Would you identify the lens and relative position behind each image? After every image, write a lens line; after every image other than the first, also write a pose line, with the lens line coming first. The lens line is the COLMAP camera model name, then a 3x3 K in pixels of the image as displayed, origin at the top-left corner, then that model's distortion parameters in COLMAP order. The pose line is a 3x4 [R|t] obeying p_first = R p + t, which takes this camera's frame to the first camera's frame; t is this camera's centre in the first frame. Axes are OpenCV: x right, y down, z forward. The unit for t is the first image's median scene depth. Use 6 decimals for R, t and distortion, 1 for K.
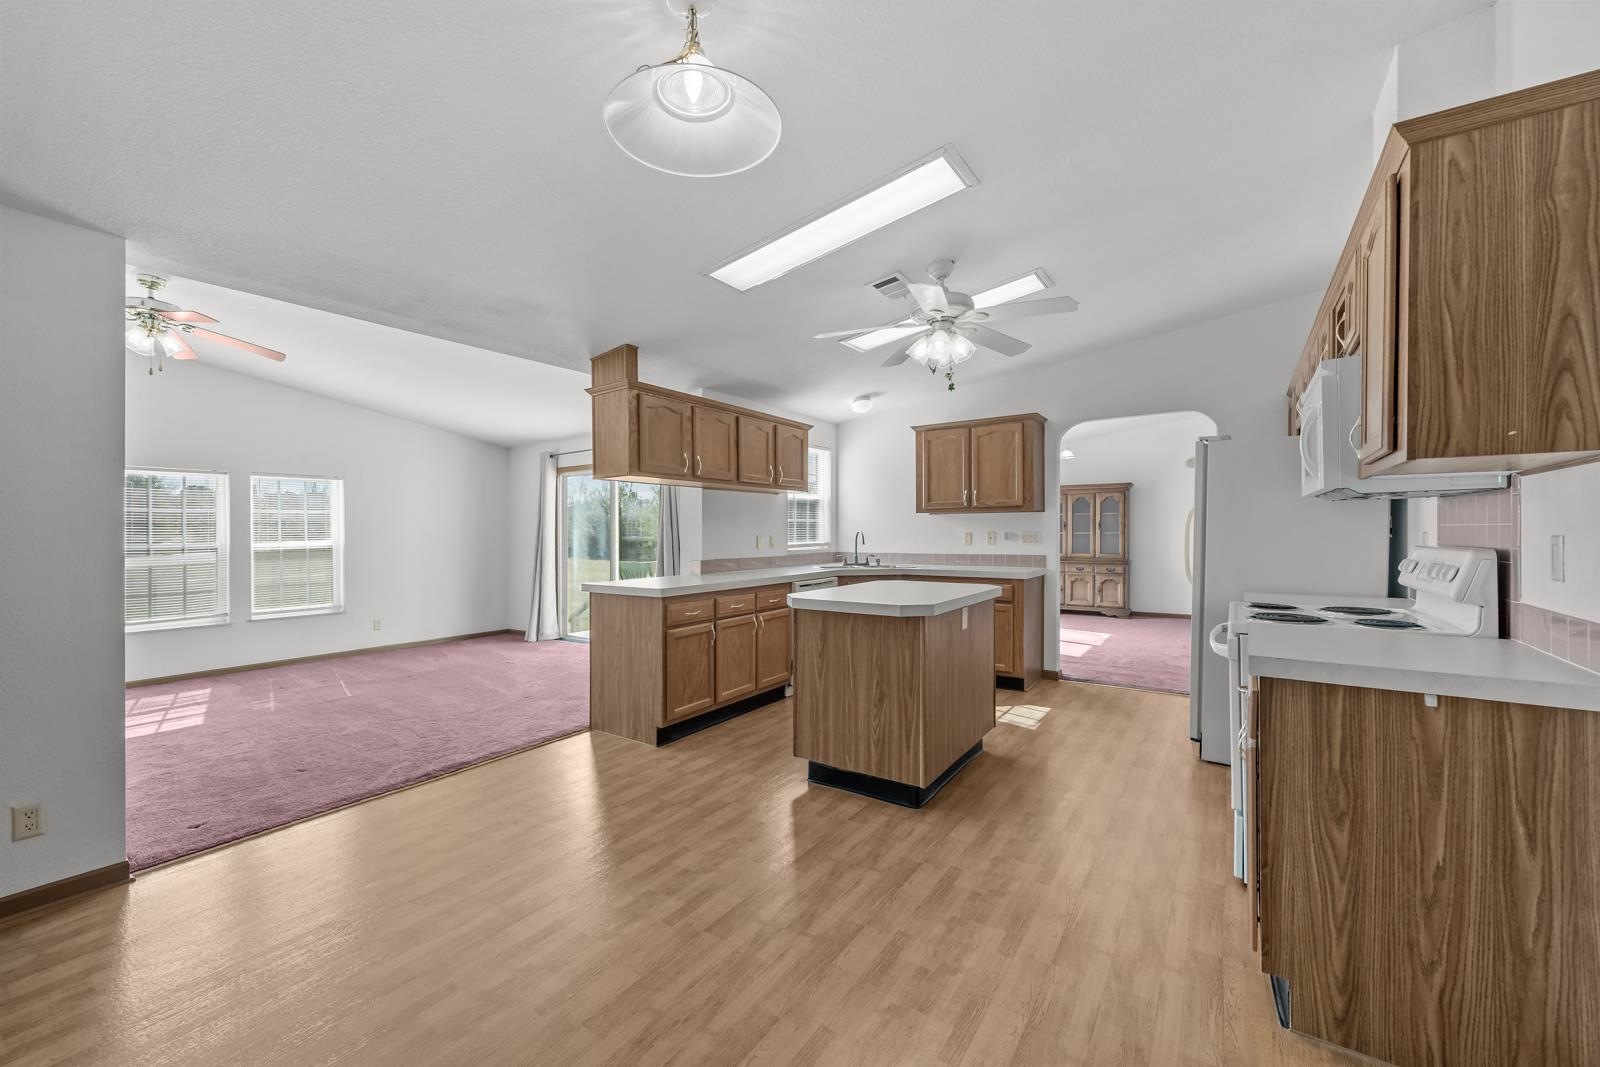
lens RADIAL K [[650.1, 0, 800.0], [0, 650.1, 533.5], [0, 0, 1]] dist [0.002112, 0.000376]
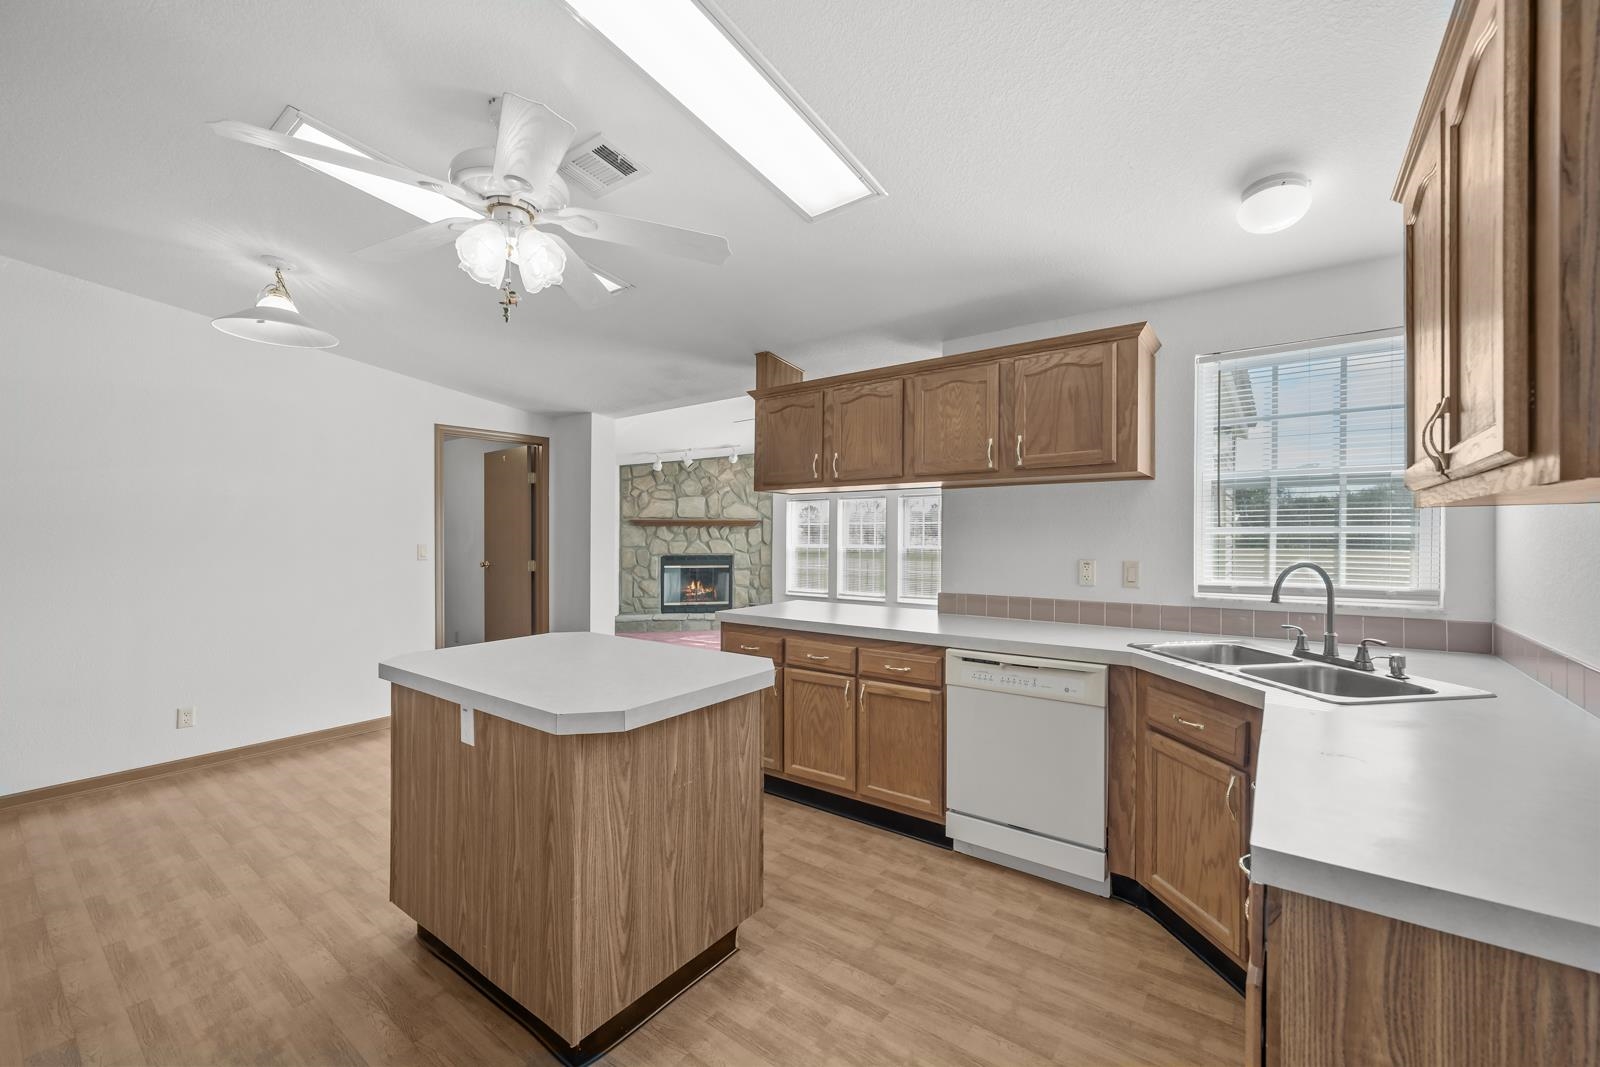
lens RADIAL K [[650.1, 0, 800.0], [0, 650.1, 533.5], [0, 0, 1]] dist [0.002112, 0.000376]
pose [[-0.042078, 0.003564, -0.999108, 0.594142], [-0.001981, 0.999991, 0.003650, -0.026318], [0.999112, 0.002133, -0.042070, 0.965583]]
